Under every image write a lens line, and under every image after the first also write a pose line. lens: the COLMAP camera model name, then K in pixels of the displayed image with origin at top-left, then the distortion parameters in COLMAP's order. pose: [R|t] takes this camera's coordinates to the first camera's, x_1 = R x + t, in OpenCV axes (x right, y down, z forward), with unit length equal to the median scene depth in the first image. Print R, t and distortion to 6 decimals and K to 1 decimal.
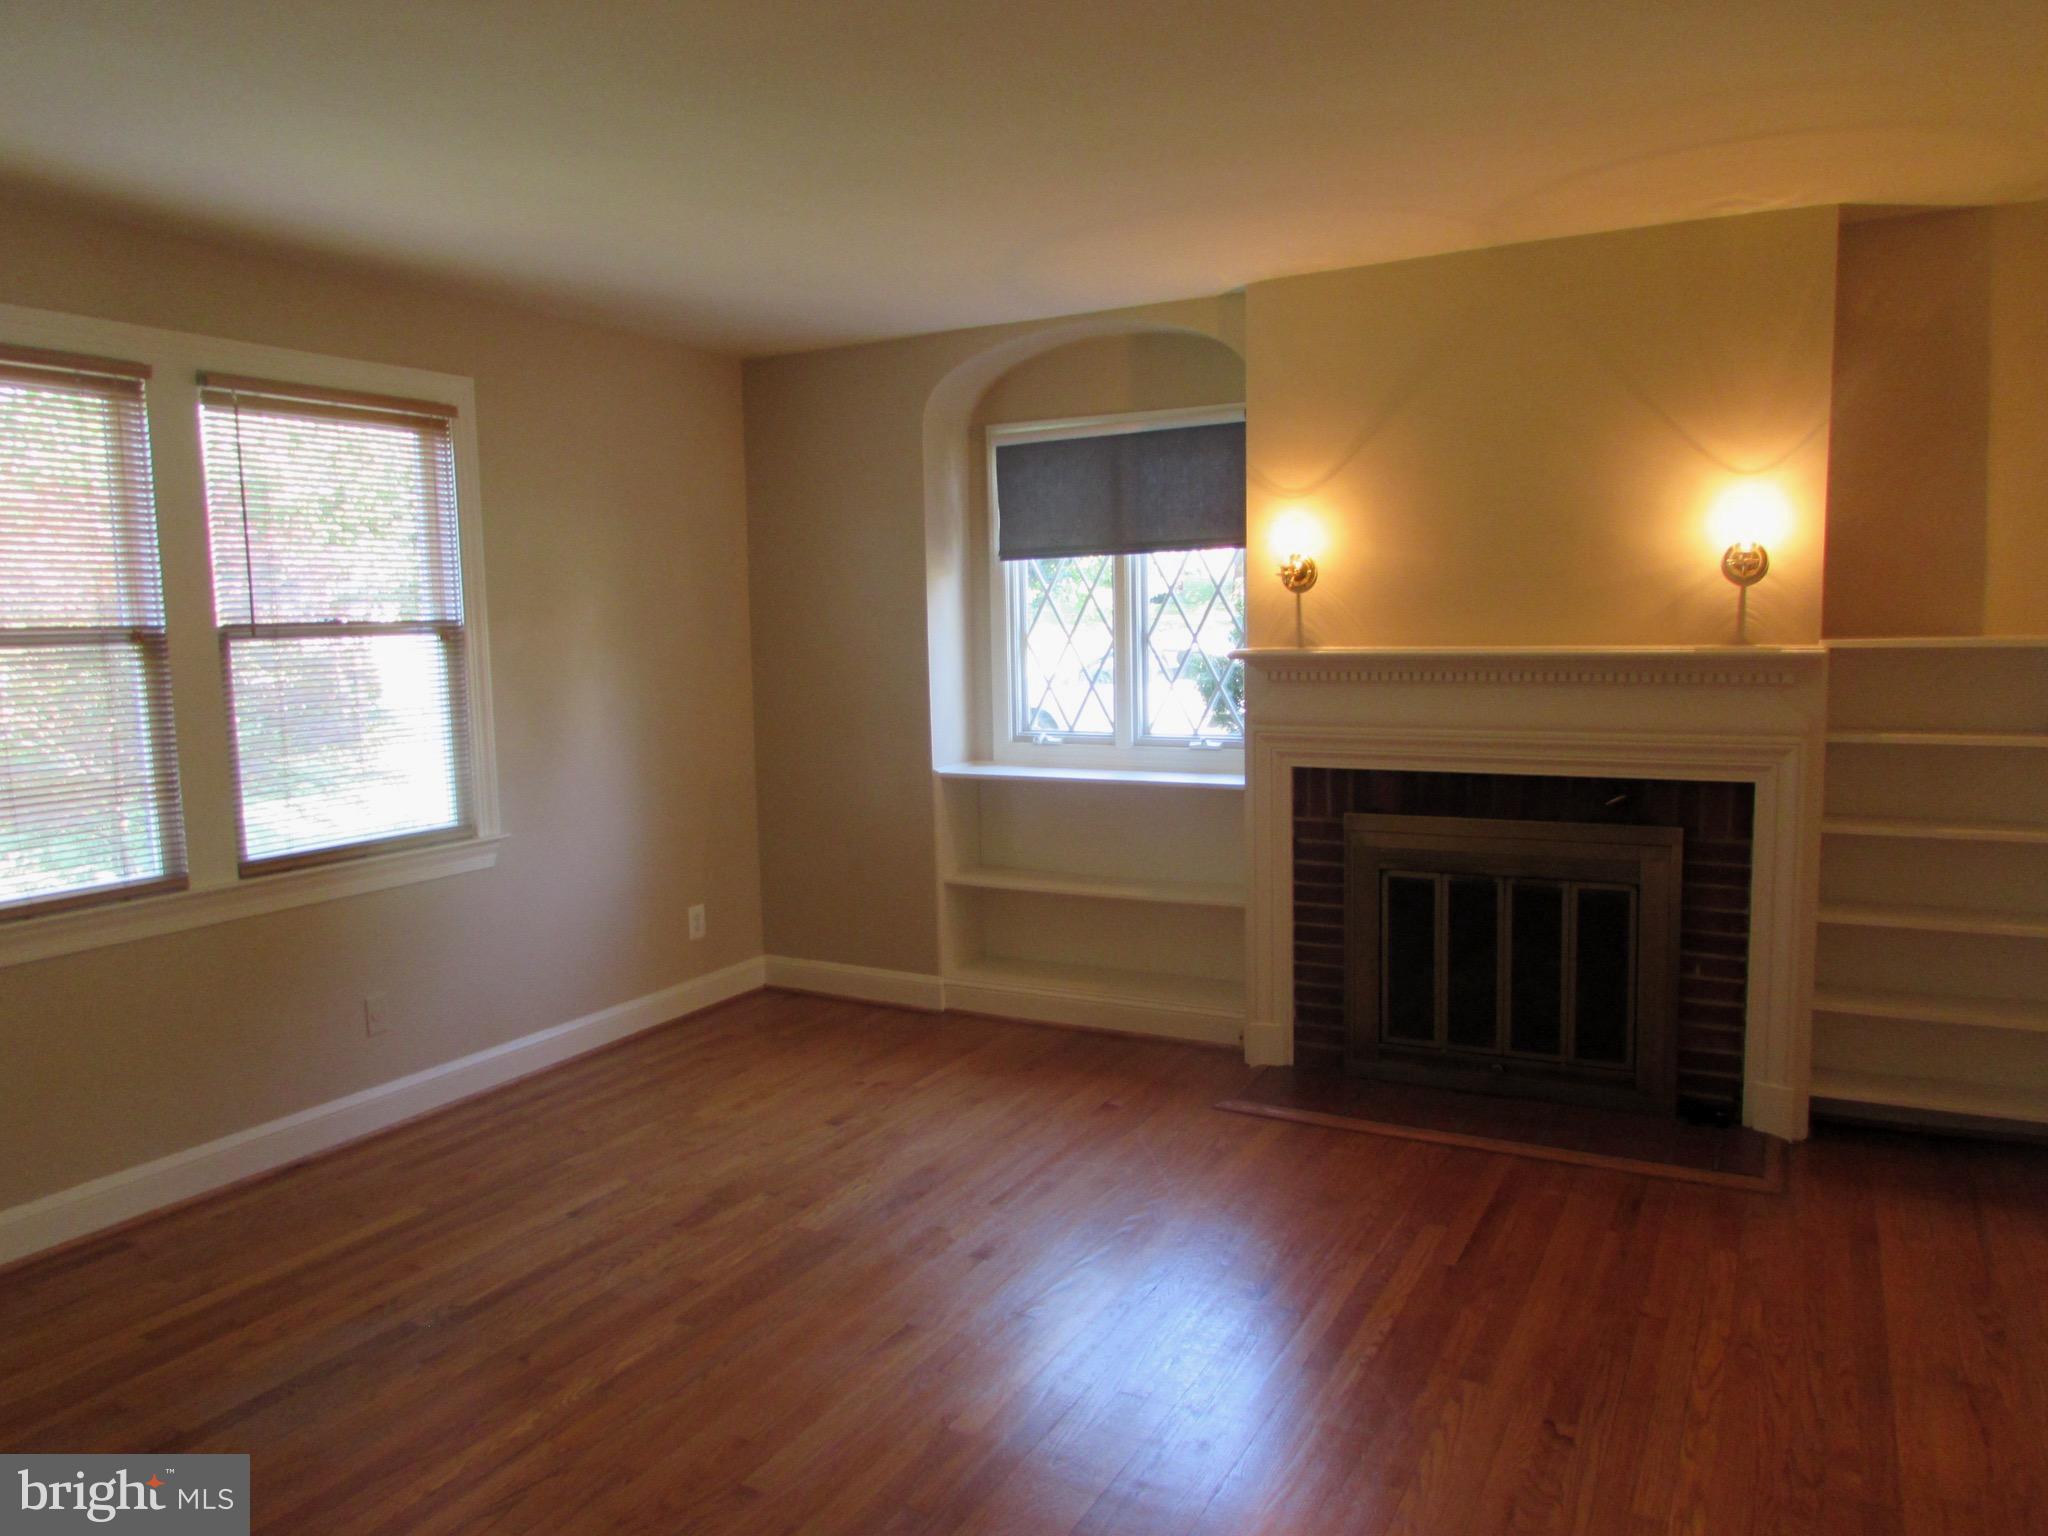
lens RADIAL K [[1435.5, 0, 1024.0], [0, 1435.5, 768.0], [0, 0, 1]] dist [-0.028232, 0.001558]
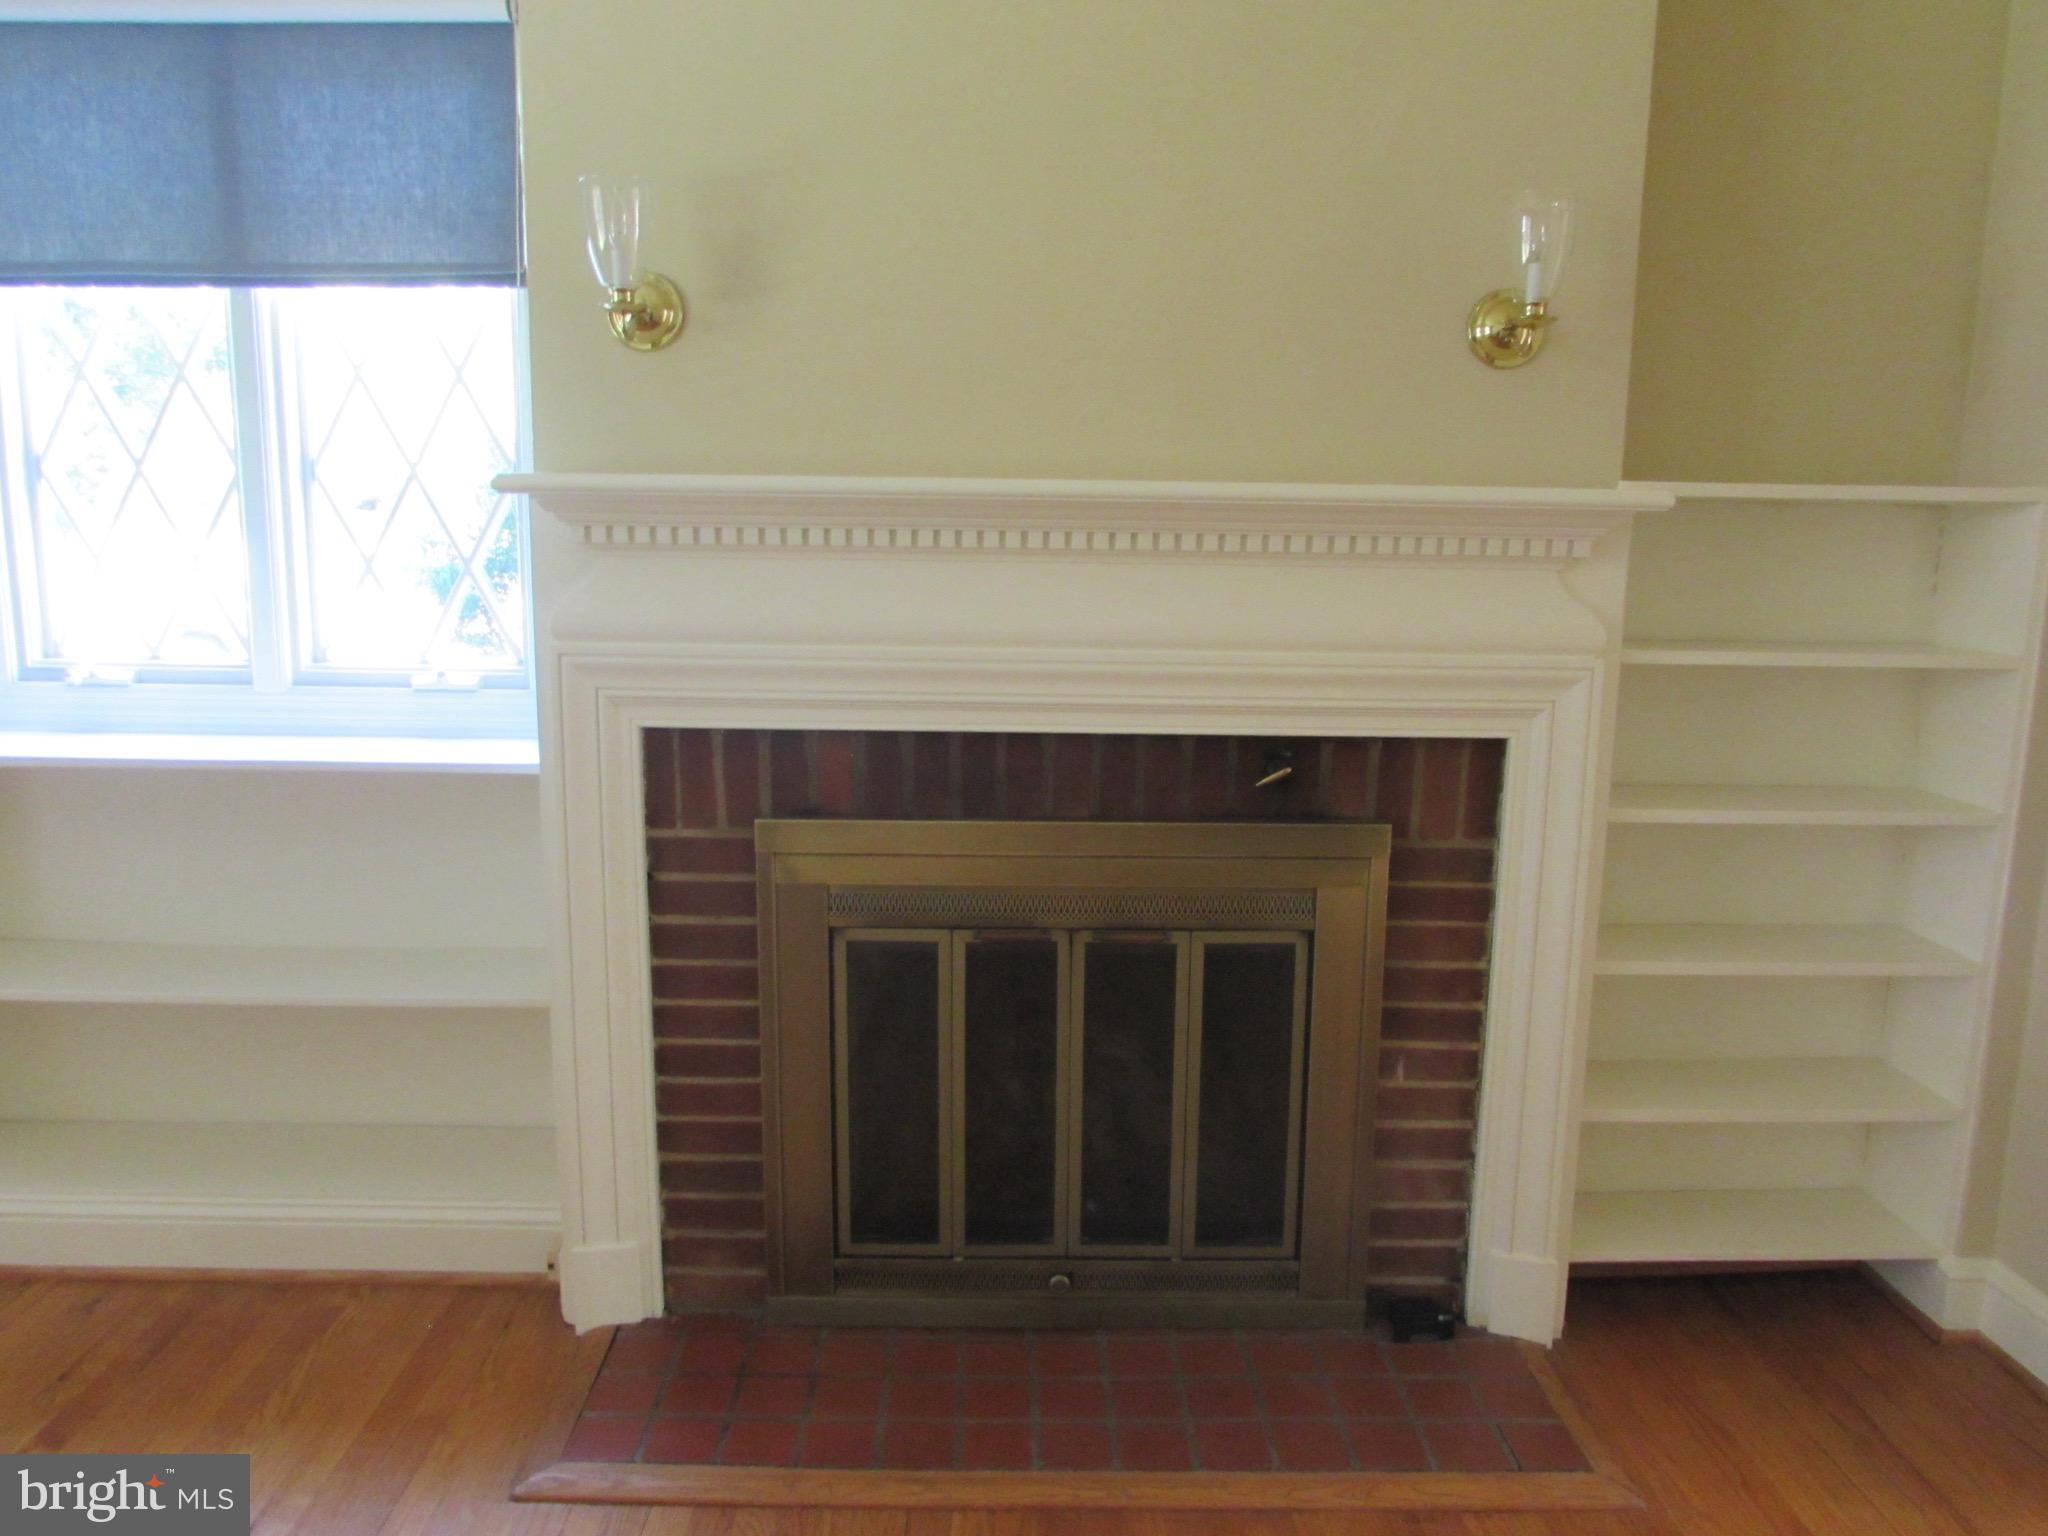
lens RADIAL K [[1435.5, 0, 1024.0], [0, 1435.5, 768.0], [0, 0, 1]] dist [-0.028232, 0.001558]
pose [[0.869968, -0.046136, 0.490945, 0.065378], [0.020129, 0.998106, 0.058127, -0.012999], [-0.492697, -0.040686, 0.869249, 0.544705]]
